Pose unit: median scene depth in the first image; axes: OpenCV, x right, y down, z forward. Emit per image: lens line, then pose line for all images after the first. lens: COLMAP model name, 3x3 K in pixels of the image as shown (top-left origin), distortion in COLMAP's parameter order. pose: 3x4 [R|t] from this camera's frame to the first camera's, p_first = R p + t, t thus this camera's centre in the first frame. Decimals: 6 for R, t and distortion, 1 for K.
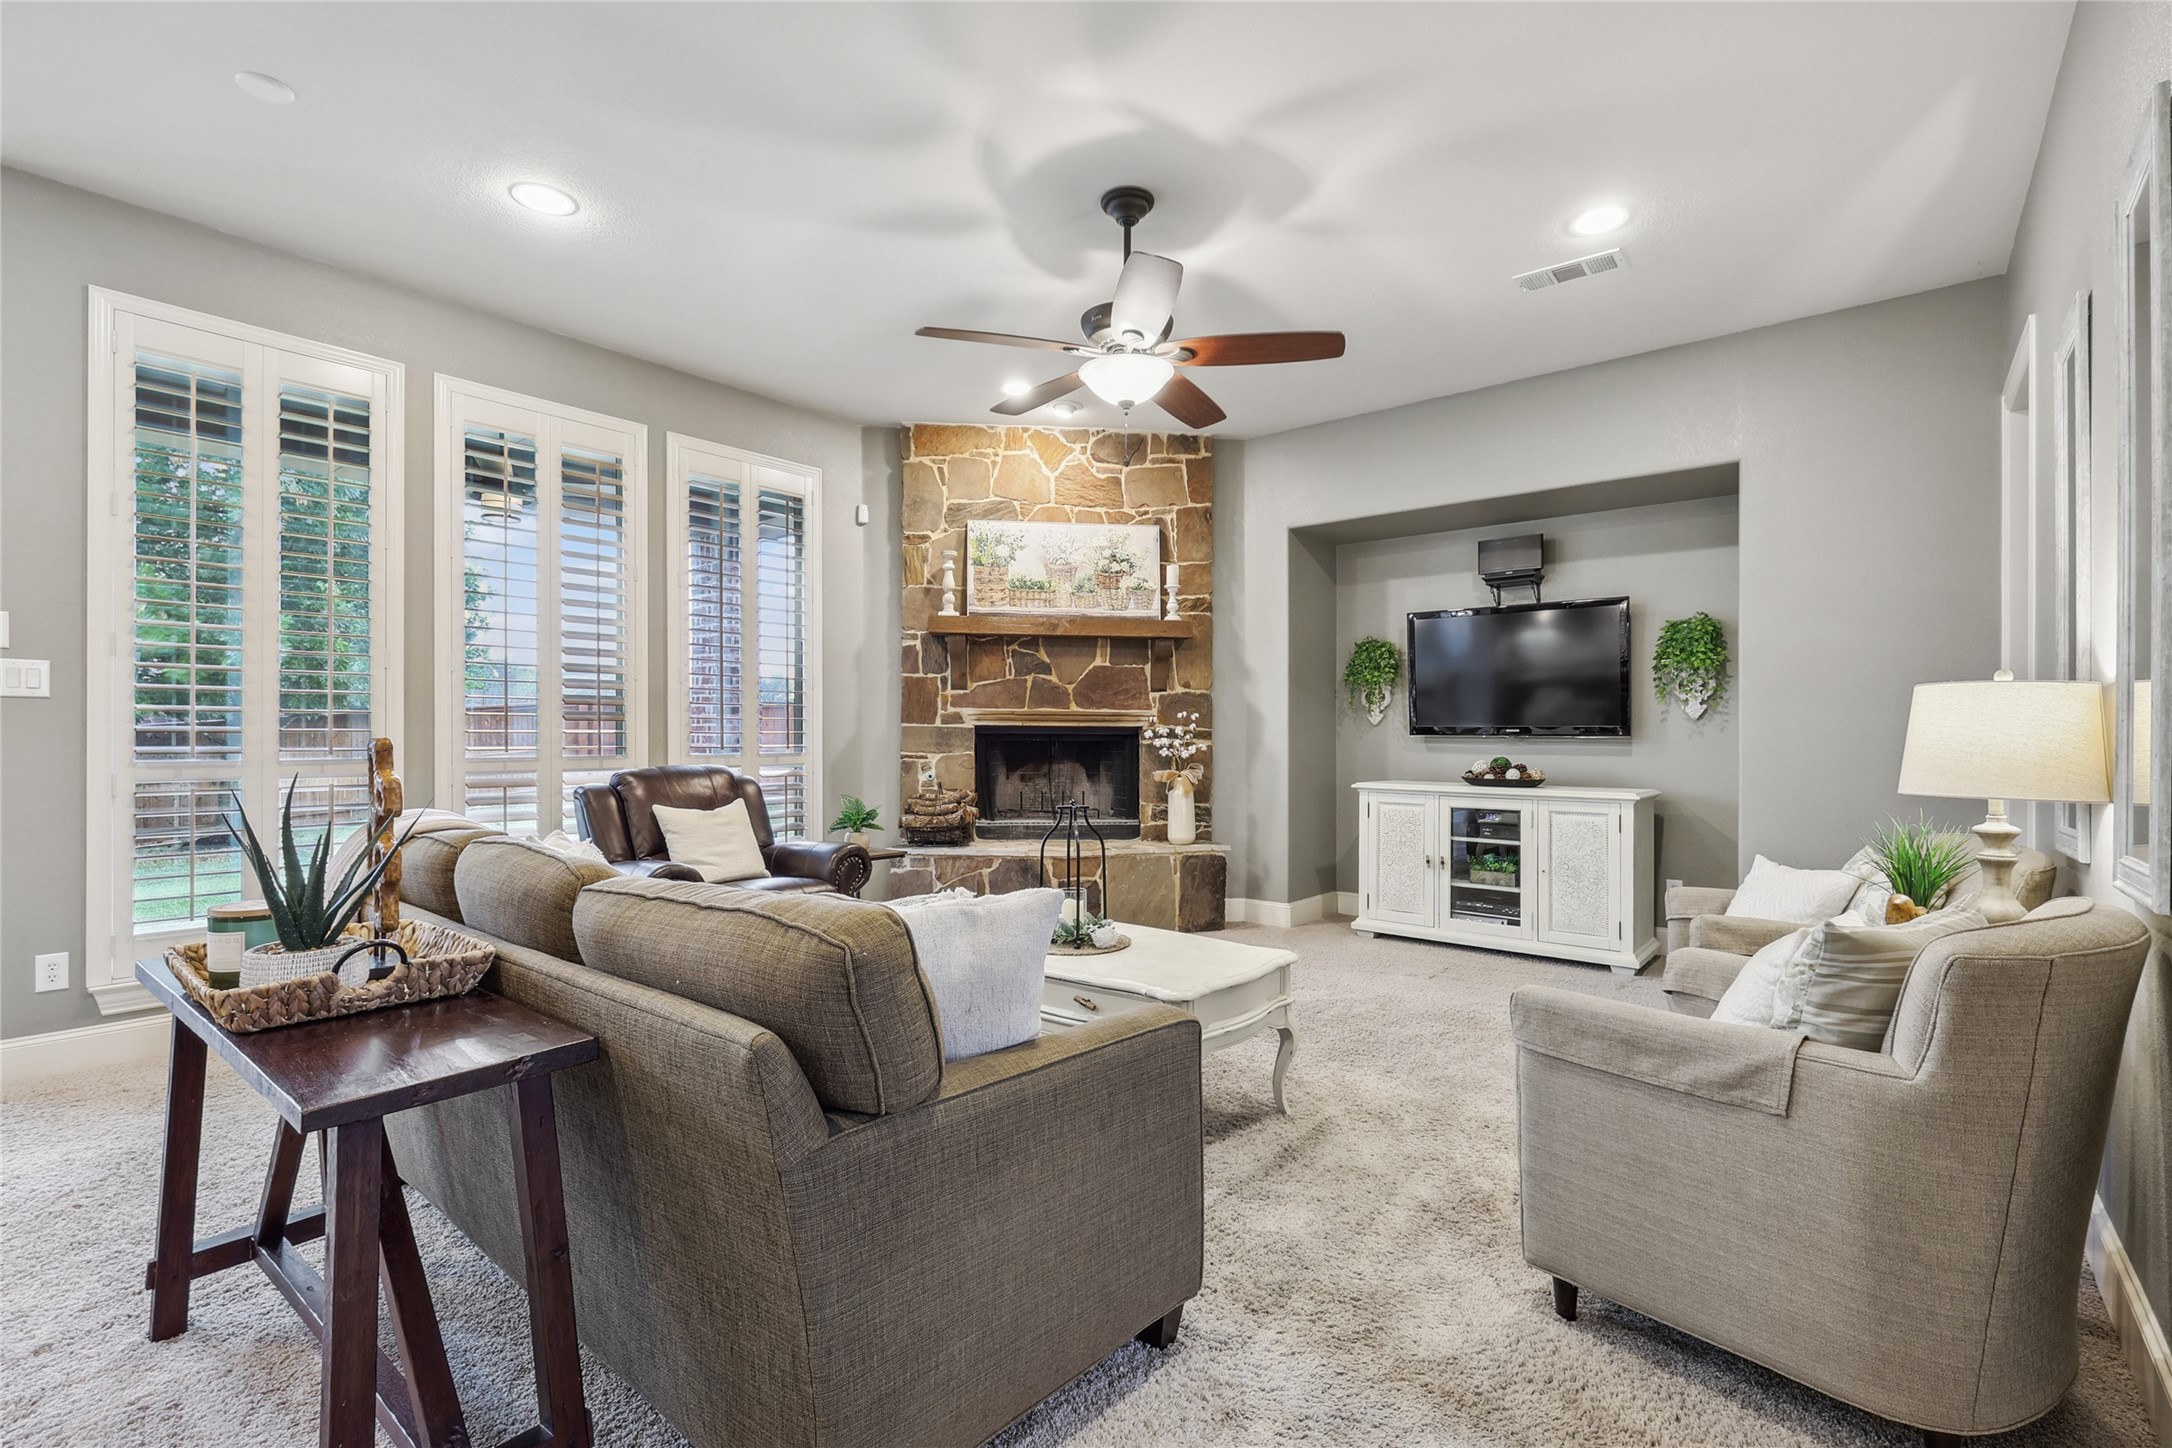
lens RADIAL K [[976.3, 0, 1135.7], [0, 976.3, 734.4], [0, 0, 1]] dist [-0.000925, 0.001054]
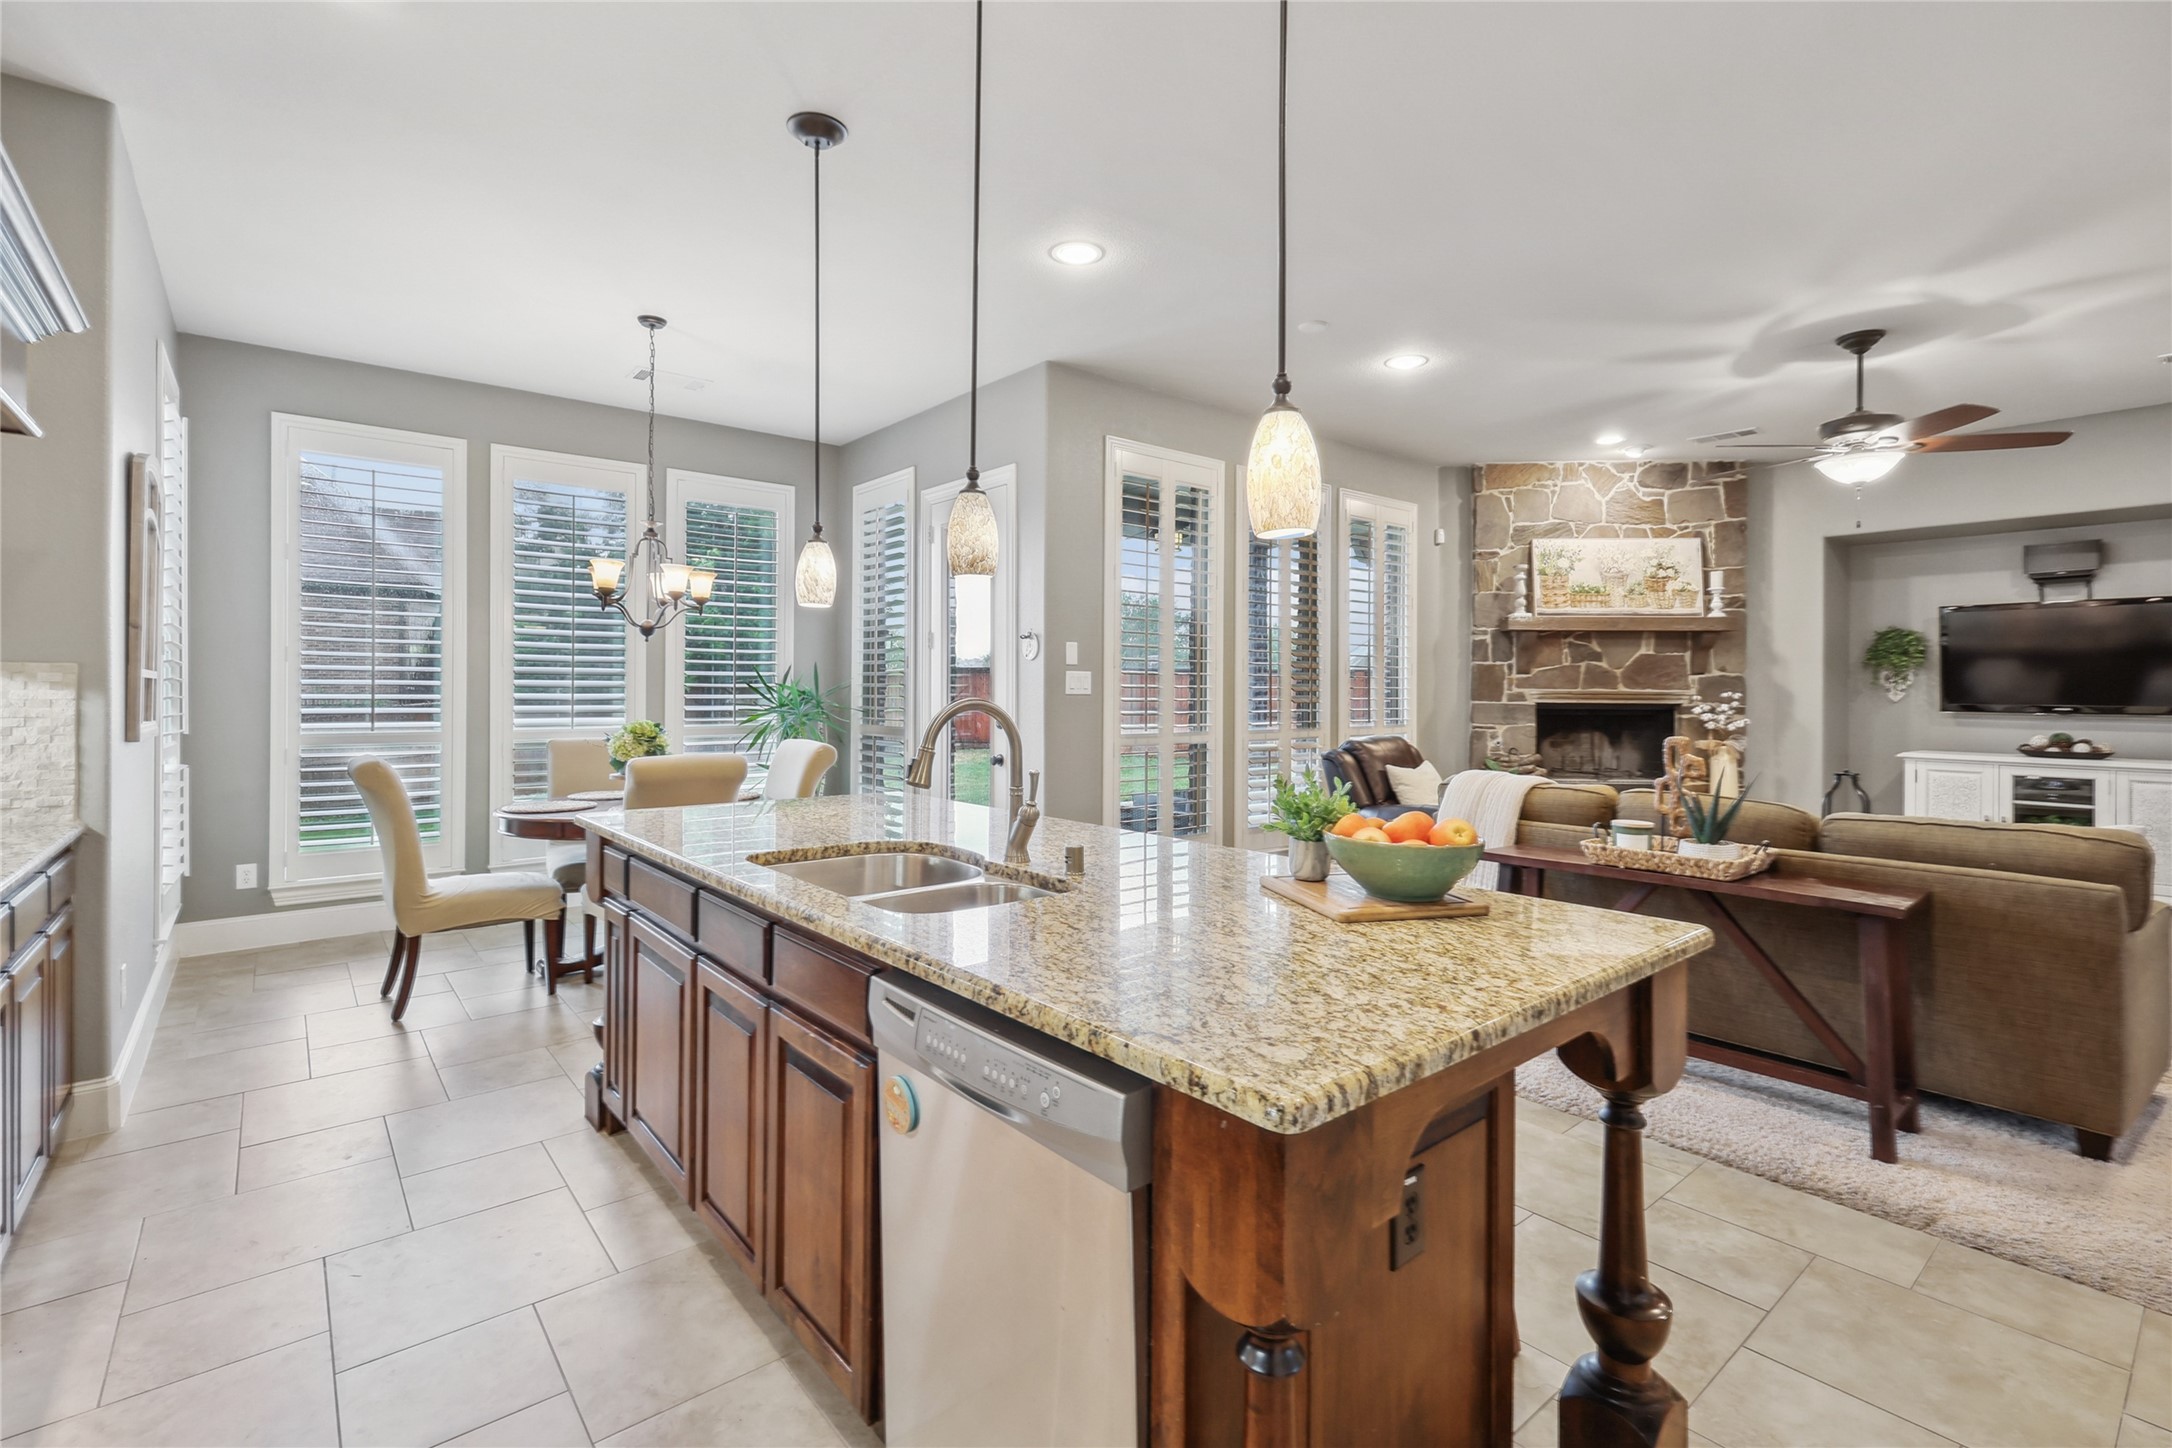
lens RADIAL K [[976.3, 0, 1095.1], [0, 976.3, 697.2], [0, 0, 1]] dist [-0.000925, 0.001054]
pose [[0.978300, 0.000342, -0.207195, -0.459736], [0.001720, 0.999951, 0.009772, -0.029509], [0.207188, -0.009917, 0.978251, -0.343058]]
